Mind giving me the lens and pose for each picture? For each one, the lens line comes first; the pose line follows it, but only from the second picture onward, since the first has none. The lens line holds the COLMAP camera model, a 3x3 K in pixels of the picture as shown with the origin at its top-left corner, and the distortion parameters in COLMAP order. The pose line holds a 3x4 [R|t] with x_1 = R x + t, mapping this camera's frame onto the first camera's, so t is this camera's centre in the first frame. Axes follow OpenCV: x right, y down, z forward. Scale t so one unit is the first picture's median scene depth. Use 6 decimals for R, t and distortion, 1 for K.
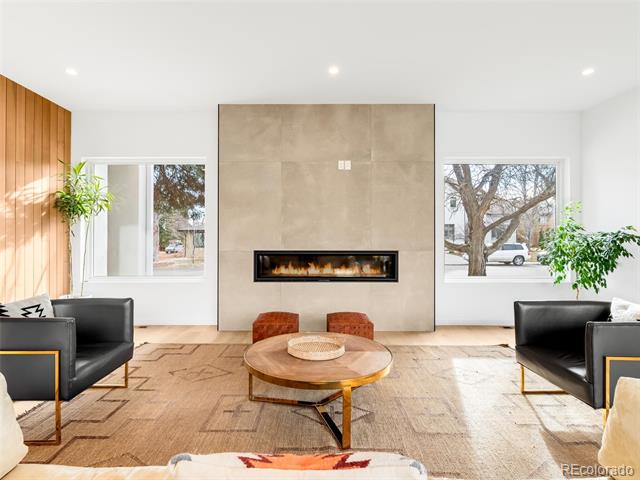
lens RADIAL K [[345.8, 0, 319.7], [0, 345.8, 238.6], [0, 0, 1]] dist [-0.001248, -0.000041]
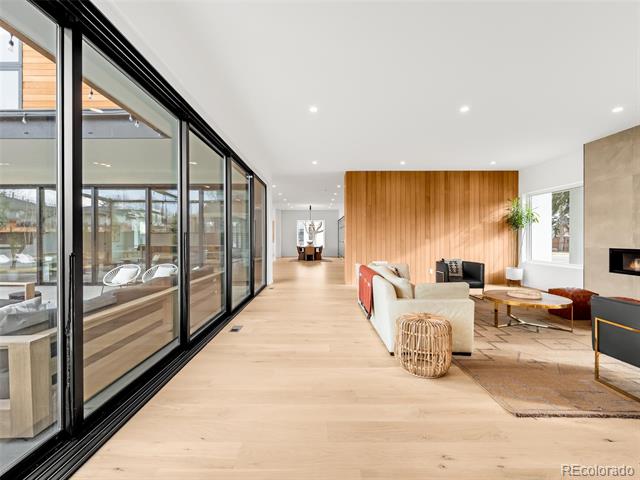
lens RADIAL K [[261.0, 0, 317.6], [0, 261.0, 238.3], [0, 0, 1]] dist [0.000116, 0.000080]
pose [[-0.001079, 0.000224, -0.999999, 0.790019], [0.002895, 0.999996, 0.000220, -0.005784], [0.999995, -0.002895, -0.001079, -0.096764]]
